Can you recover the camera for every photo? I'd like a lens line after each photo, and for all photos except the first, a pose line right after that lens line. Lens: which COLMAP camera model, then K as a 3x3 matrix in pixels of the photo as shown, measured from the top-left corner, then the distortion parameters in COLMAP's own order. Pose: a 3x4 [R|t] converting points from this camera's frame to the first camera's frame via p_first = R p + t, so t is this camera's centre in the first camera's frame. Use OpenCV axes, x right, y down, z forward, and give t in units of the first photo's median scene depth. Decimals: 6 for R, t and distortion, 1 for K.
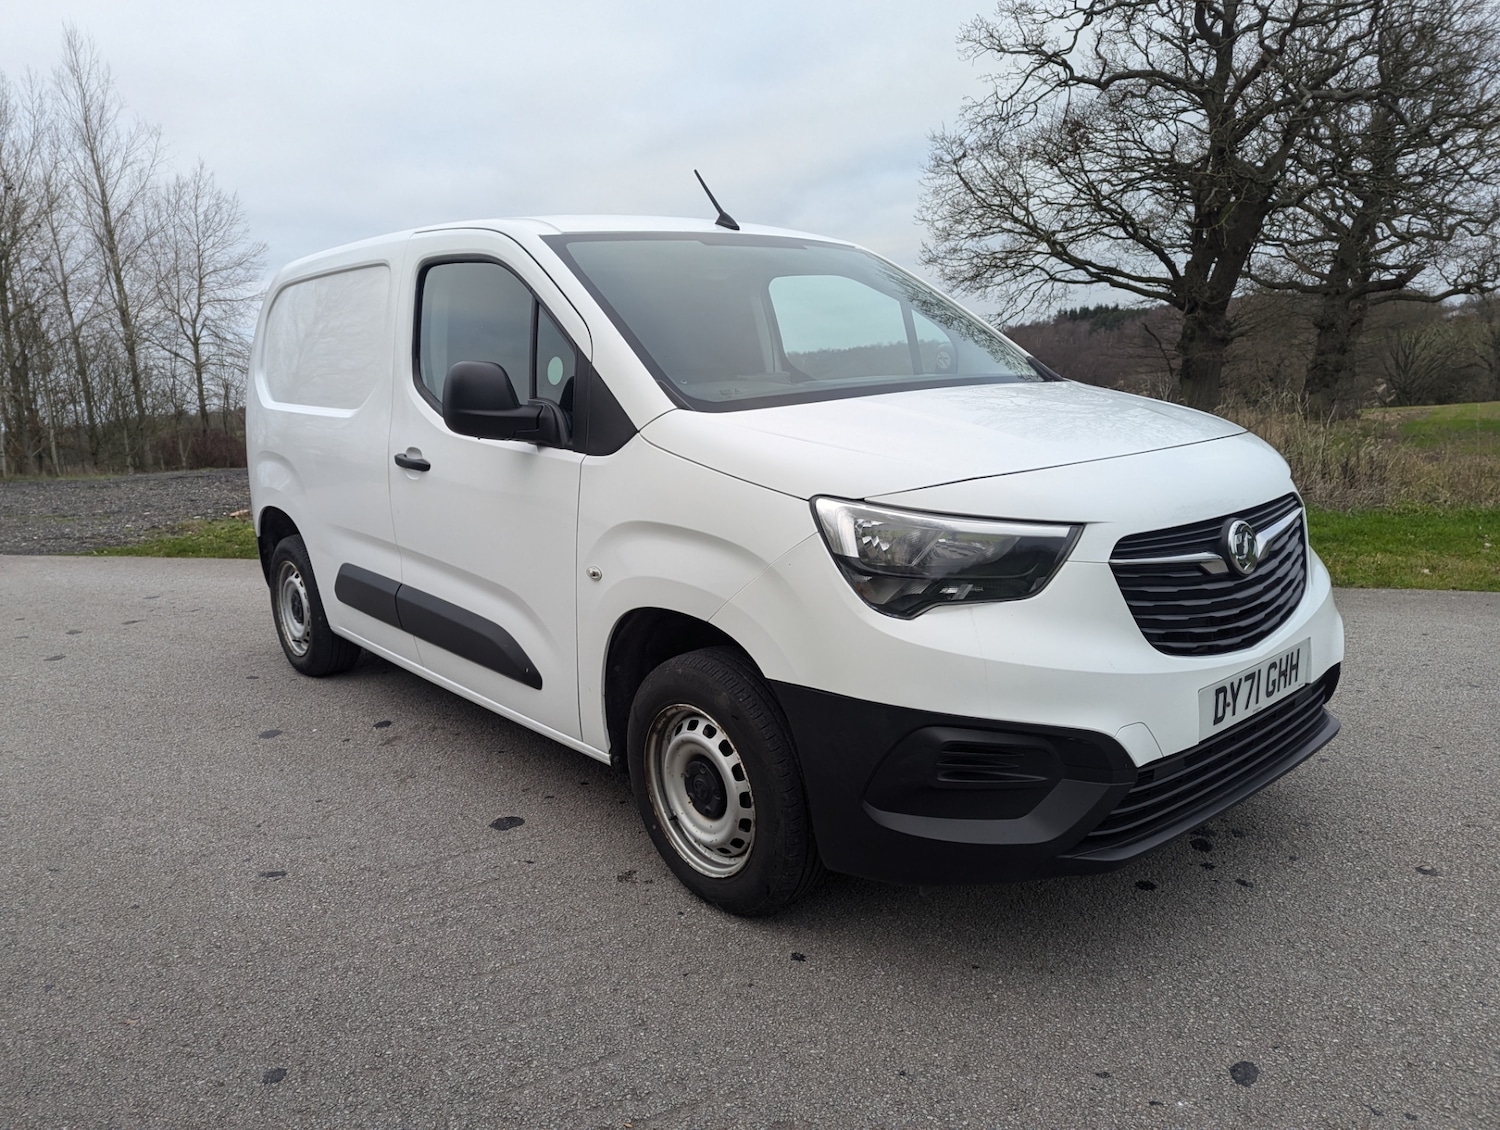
lens RADIAL K [[1054.3, 0, 723.6], [0, 1054.3, 571.5], [0, 0, 1]] dist [0.065352, -0.048888]
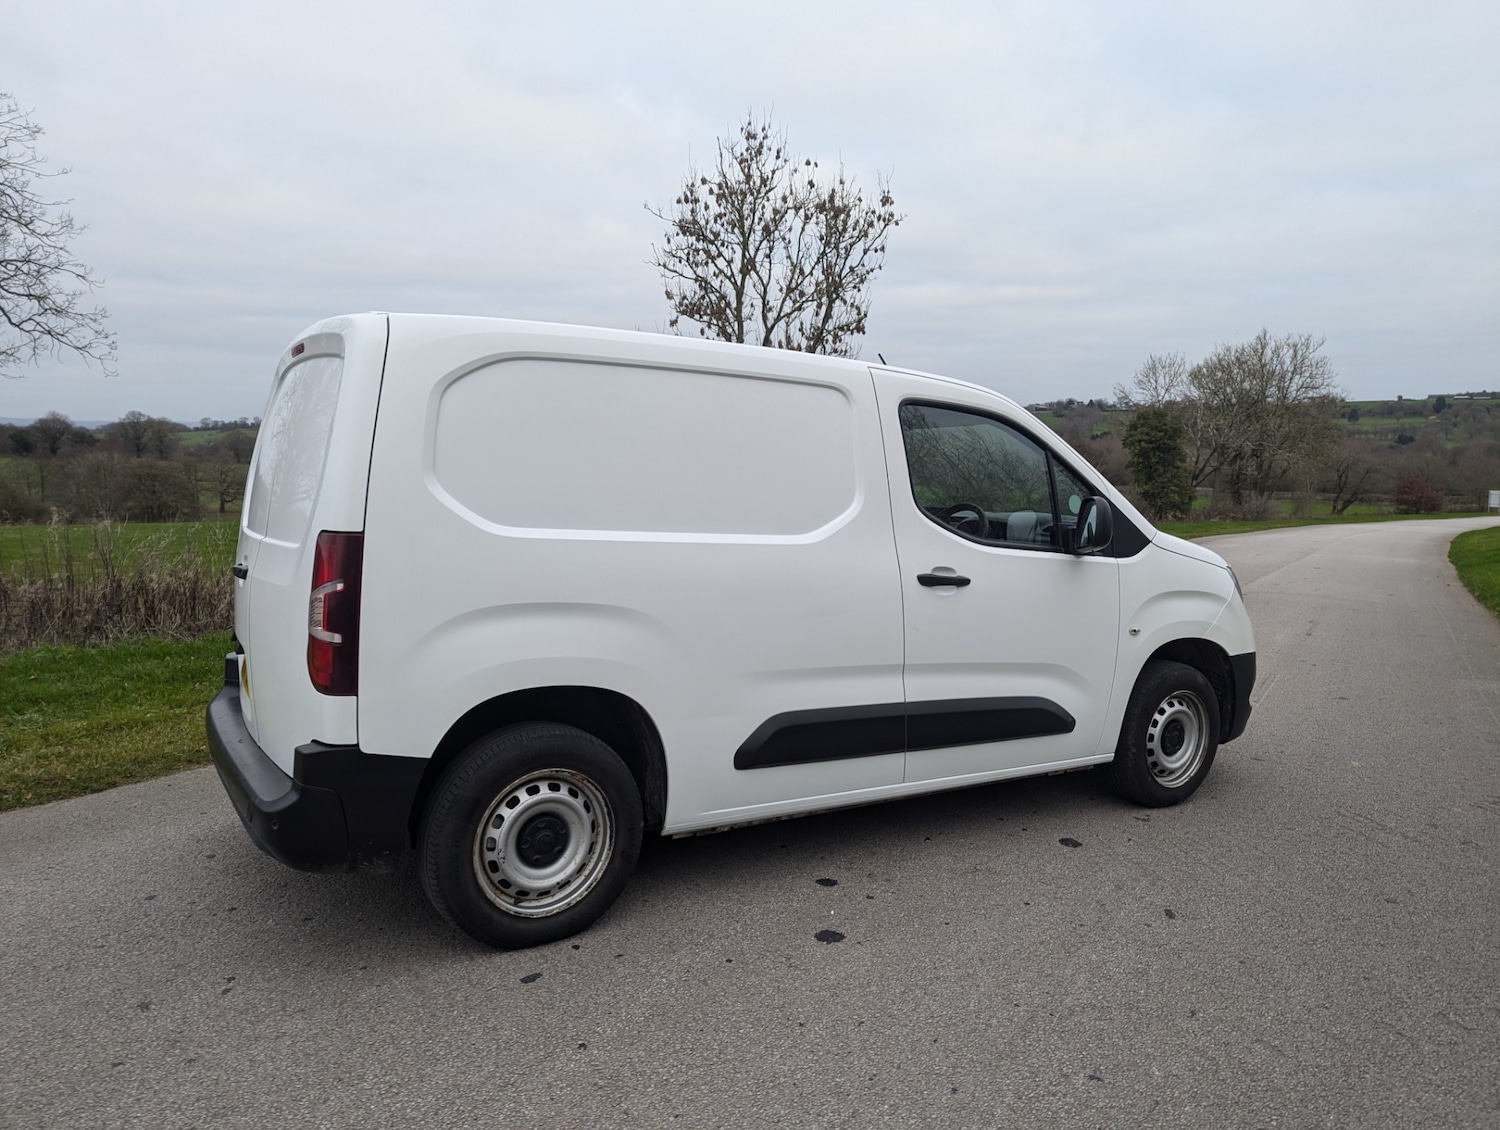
lens RADIAL K [[1051.9, 0, 764.0], [0, 1051.9, 575.5], [0, 0, 1]] dist [0.073491, -0.060037]
pose [[0.124889, -0.042688, 0.991252, -1.376935], [0.160386, 0.986803, 0.022289, -0.159462], [-0.979122, 0.156200, 0.130087, 1.029837]]
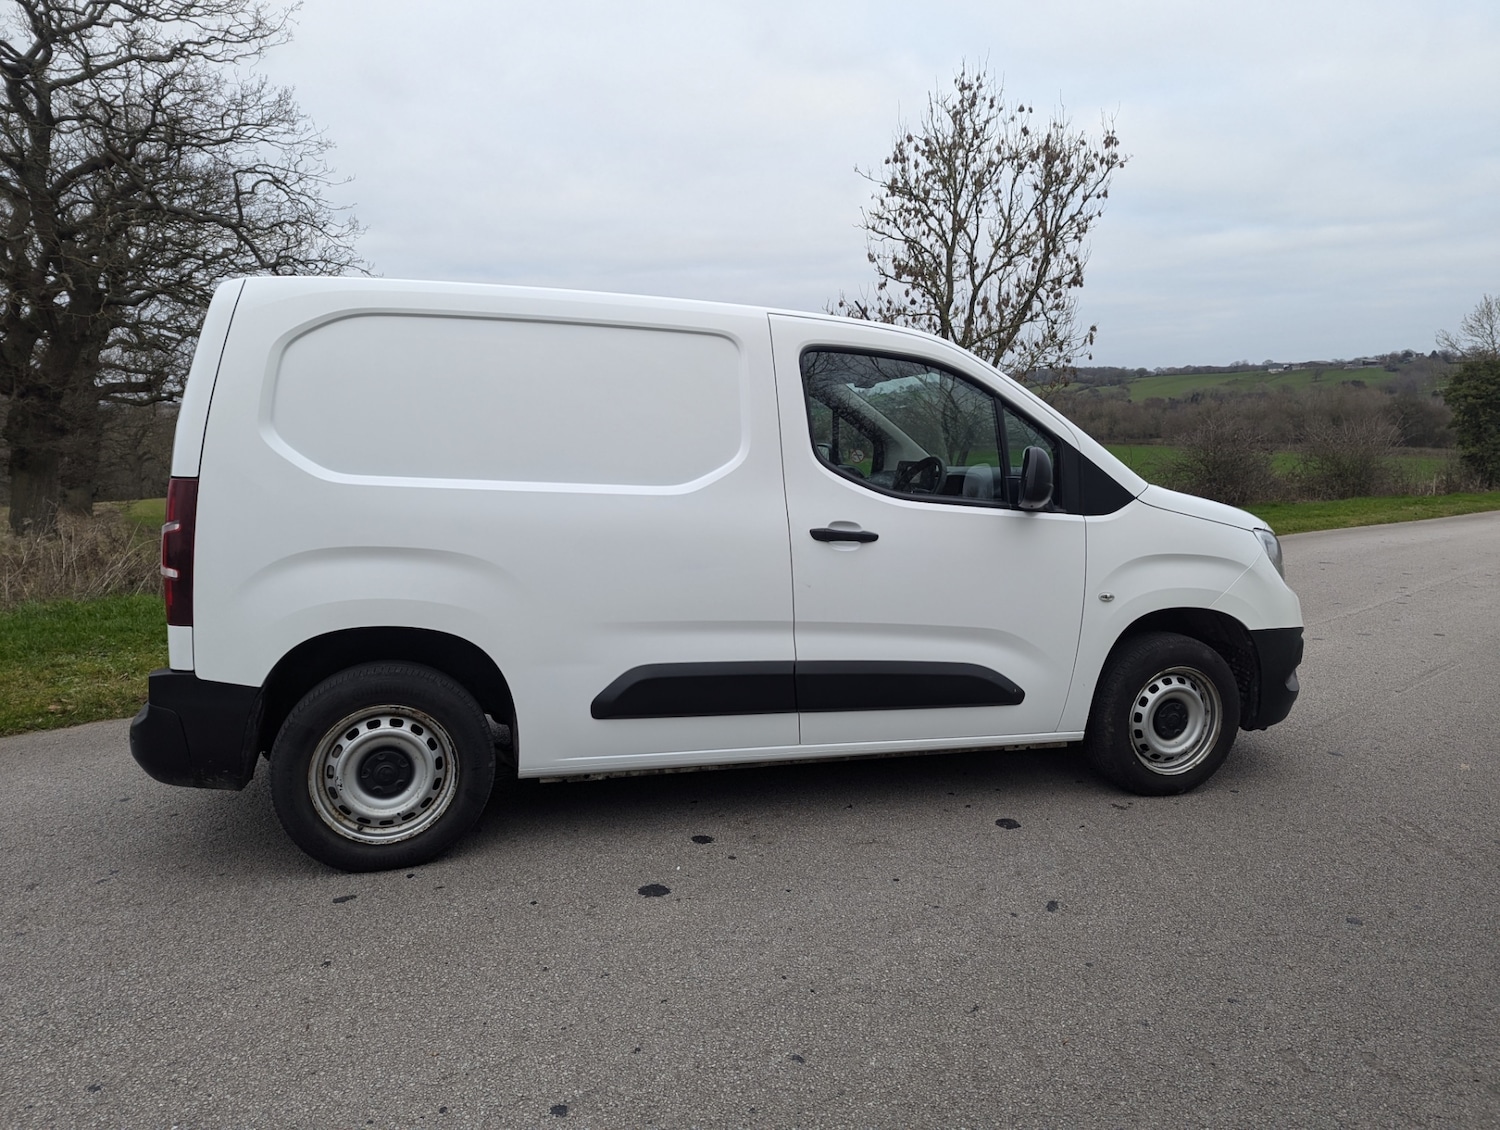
lens RADIAL K [[1051.9, 0, 755.3], [0, 1051.9, 557.3], [0, 0, 1]] dist [0.073491, -0.060037]
pose [[0.378806, -0.050141, 0.924117, -1.265615], [0.144726, 0.989456, -0.005638, -0.087031], [-0.914090, 0.135880, 0.382068, 0.682776]]
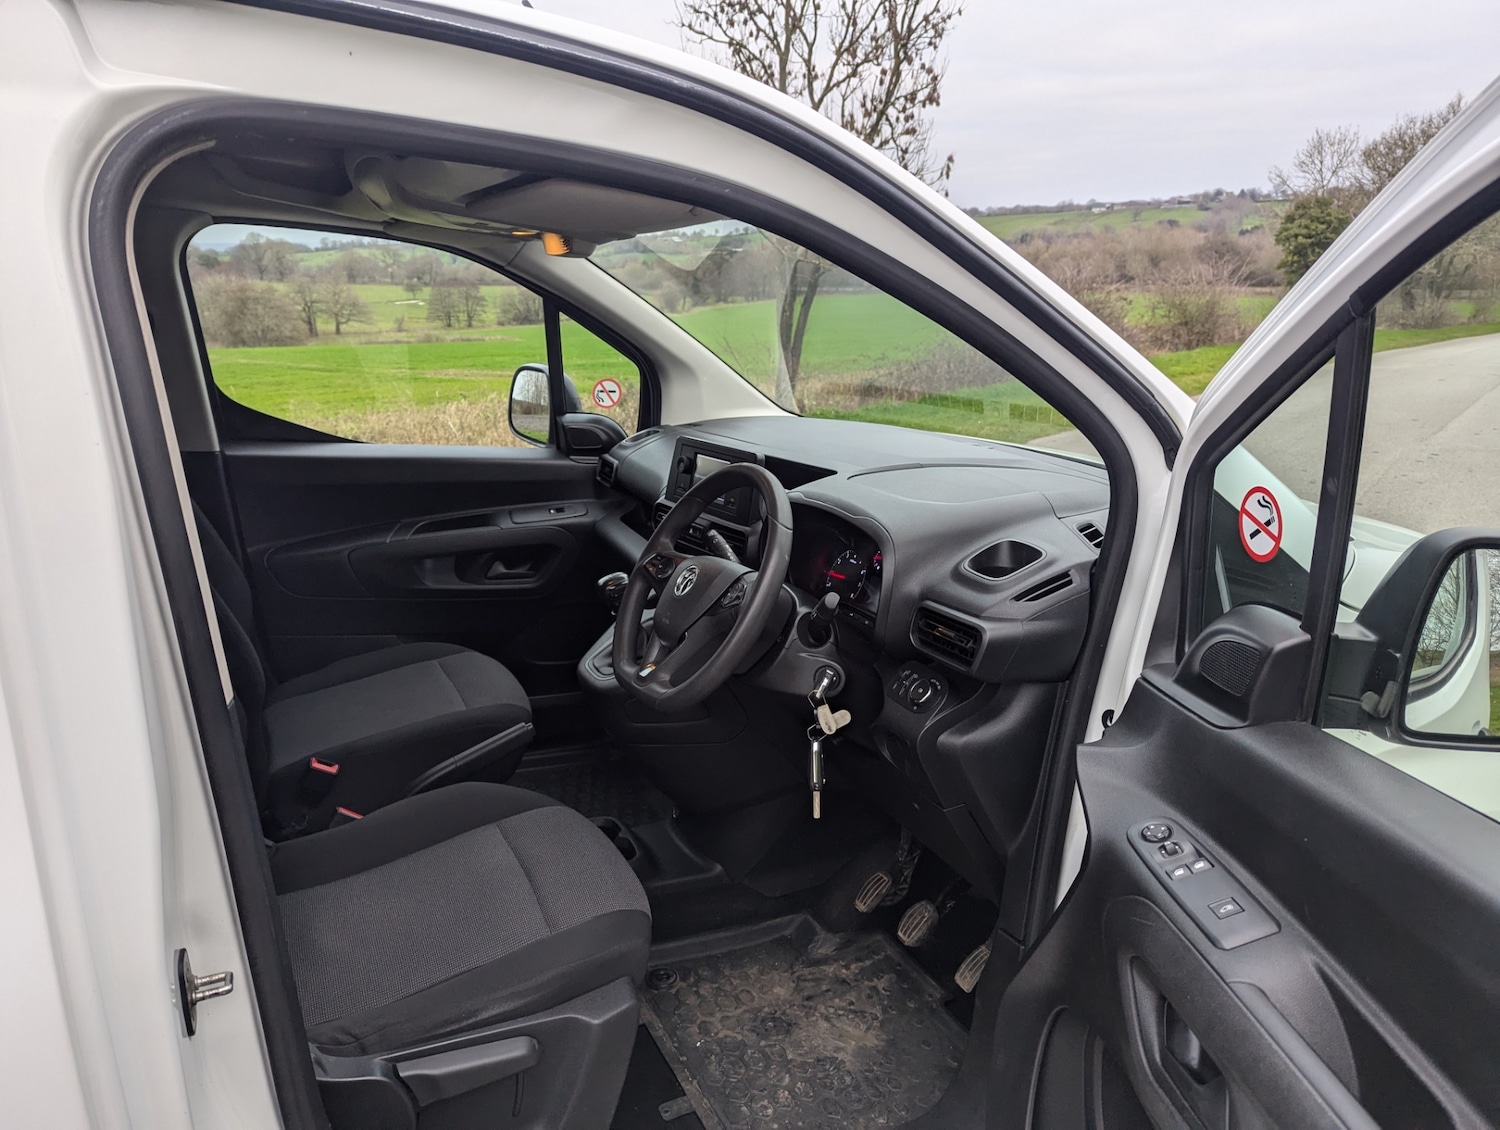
lens RADIAL K [[1051.9, 0, 753.4], [0, 1051.9, 564.1], [0, 0, 1]] dist [0.073491, -0.060037]
pose [[0.237356, -0.200078, 0.950595, -0.491238], [0.170980, 0.971887, 0.161868, -0.205560], [-0.956257, 0.124112, 0.264892, 0.833642]]
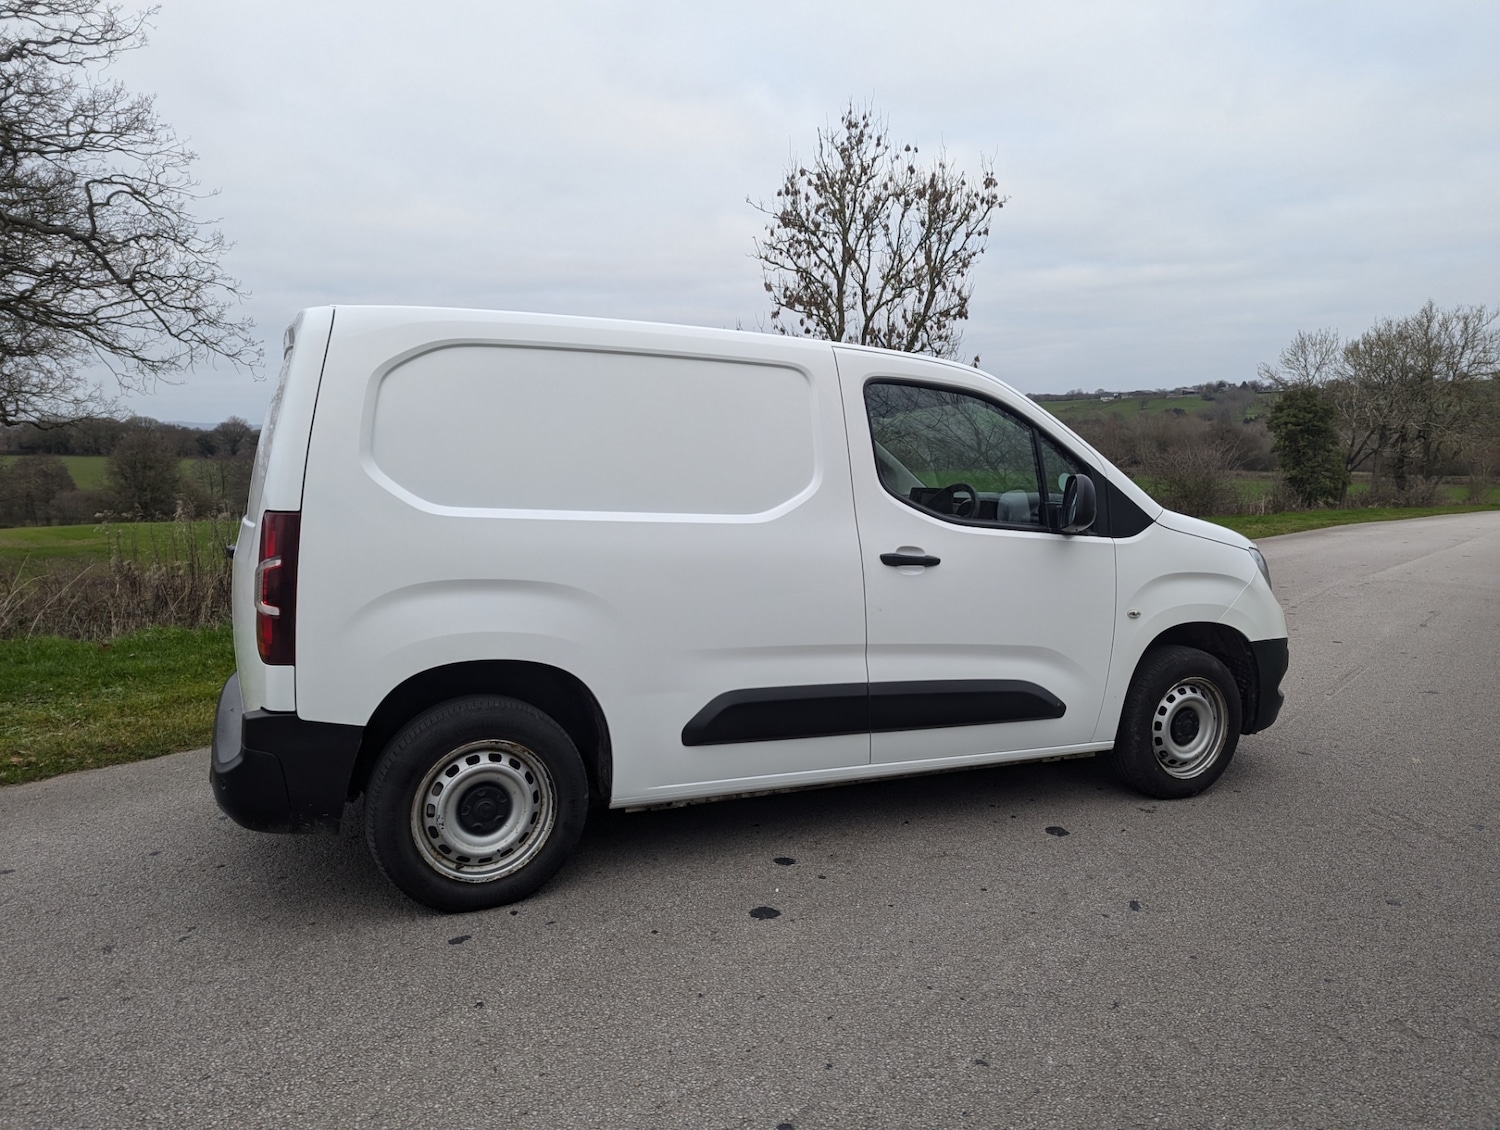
lens RADIAL K [[1051.9, 0, 761.5], [0, 1051.9, 561.1], [0, 0, 1]] dist [0.073491, -0.060037]
pose [[0.249336, -0.037252, 0.967700, -1.353778], [0.162737, 0.986662, -0.003949, -0.120557], [-0.954646, 0.158465, 0.252072, 0.866815]]
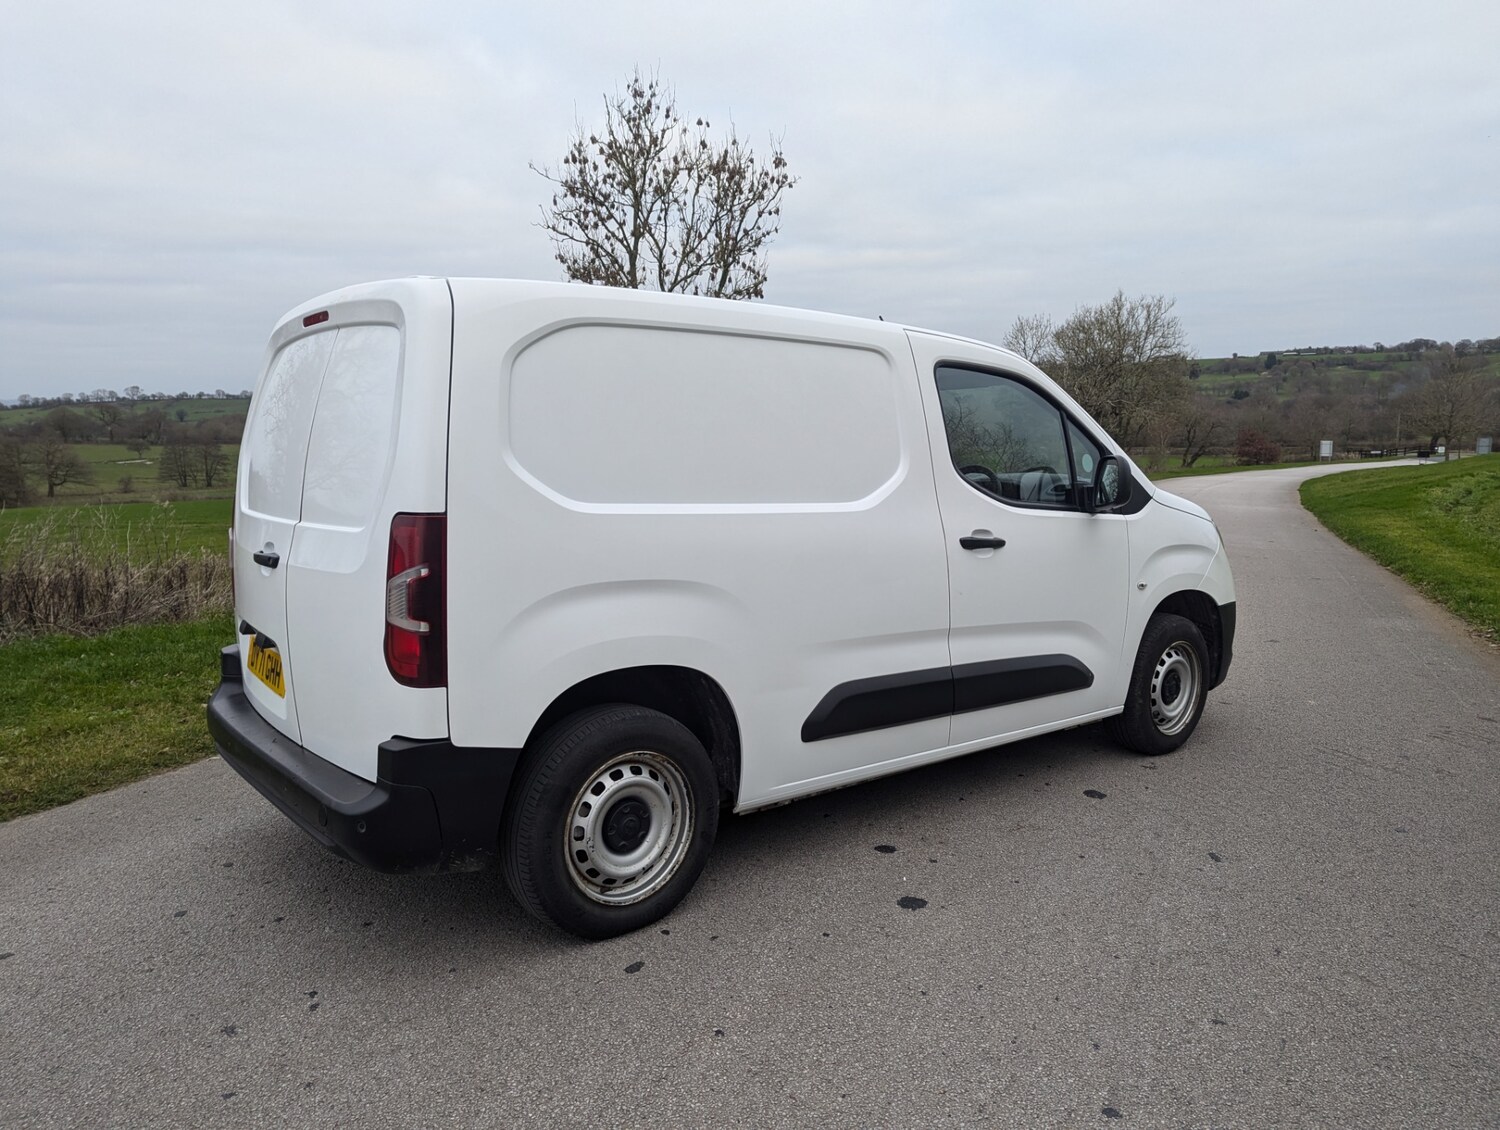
lens RADIAL K [[1051.9, 0, 758.7], [0, 1051.9, 574.1], [0, 0, 1]] dist [0.073491, -0.060037]
pose [[0.010862, -0.075138, 0.997114, -1.368250], [0.191181, 0.978934, 0.071685, -0.190865], [-0.981495, 0.189851, 0.024998, 1.193712]]
